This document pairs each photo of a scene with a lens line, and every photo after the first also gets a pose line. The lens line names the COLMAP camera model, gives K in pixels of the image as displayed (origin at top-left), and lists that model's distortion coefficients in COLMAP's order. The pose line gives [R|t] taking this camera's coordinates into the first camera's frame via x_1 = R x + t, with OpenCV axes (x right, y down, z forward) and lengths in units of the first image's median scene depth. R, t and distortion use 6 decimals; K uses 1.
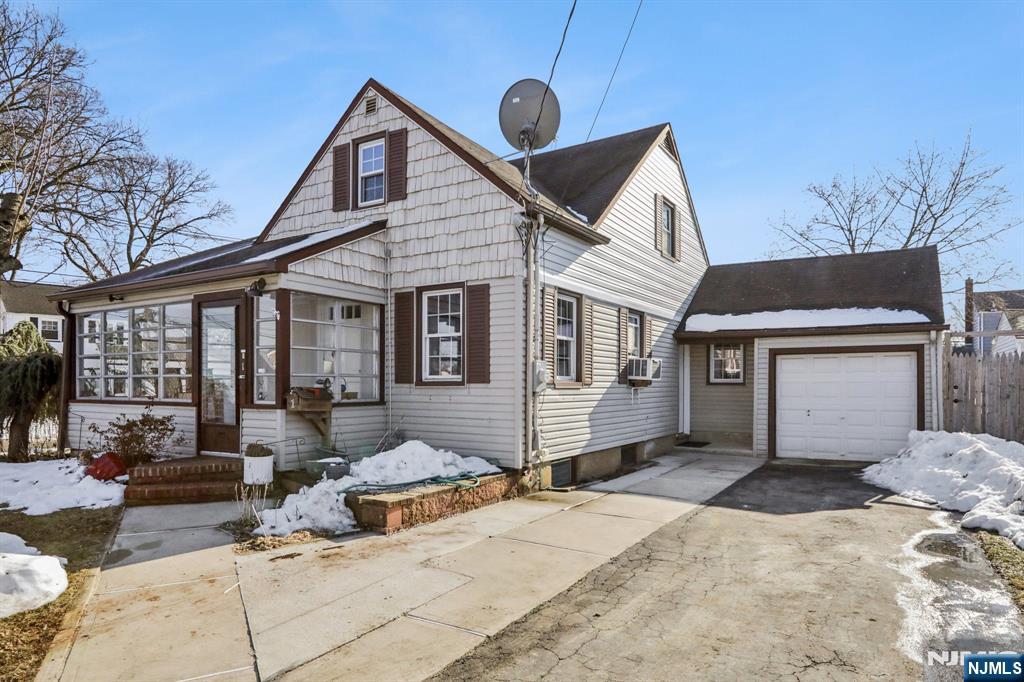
lens RADIAL K [[634.5, 0, 511.4], [0, 634.5, 384.0], [0, 0, 1]] dist [0.001564, 0.002381]
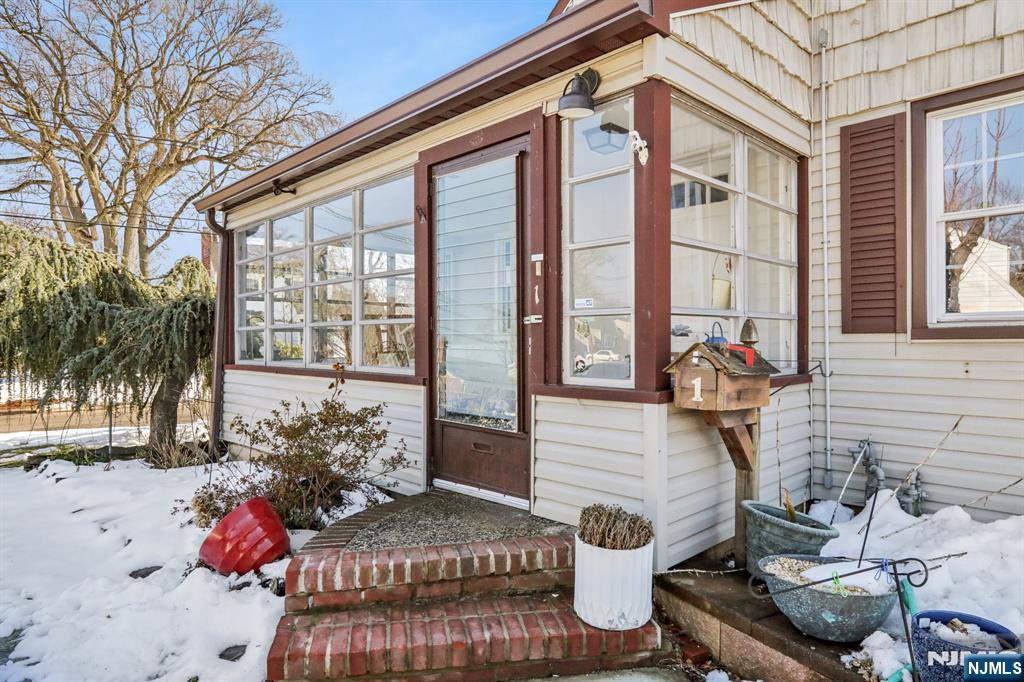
lens RADIAL K [[620.3, 0, 512.0], [0, 620.3, 341.0], [0, 0, 1]] dist [0.002953, 0.000559]
pose [[0.969385, -0.004902, -0.245496, -0.326904], [0.005269, 0.999986, 0.000838, 0.002676], [0.245488, -0.002105, 0.969397, 0.578758]]
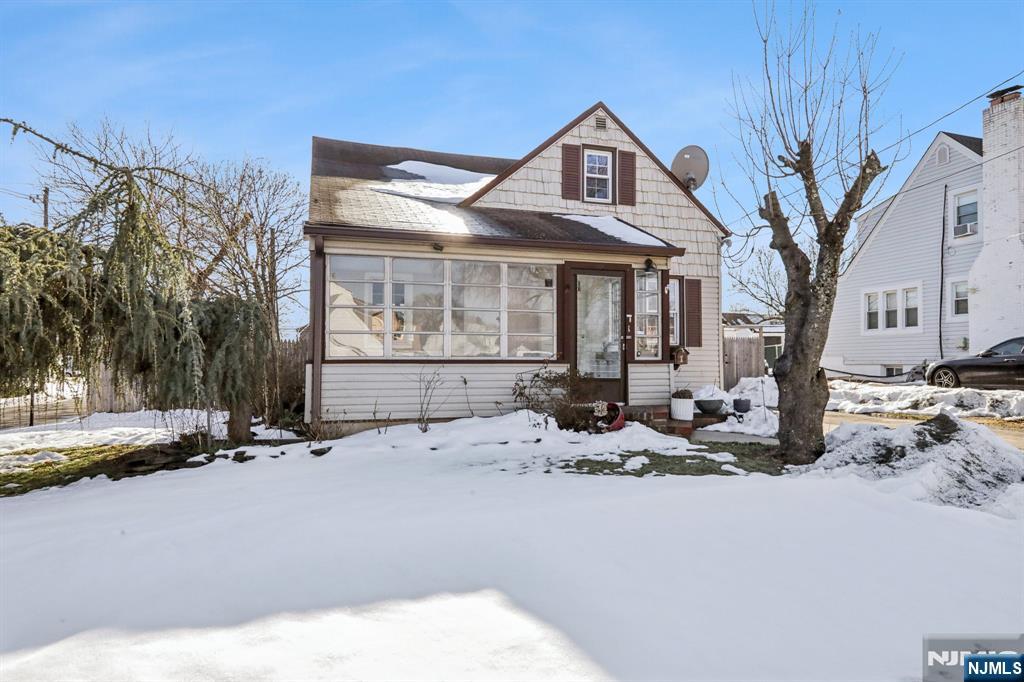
lens RADIAL K [[620.3, 0, 512.0], [0, 620.3, 341.0], [0, 0, 1]] dist [0.002953, 0.000559]
pose [[0.656247, 0.027292, 0.754052, -1.403673], [-0.002582, 0.999421, -0.033925, 0.034953], [-0.754541, 0.020317, 0.655938, 0.384695]]
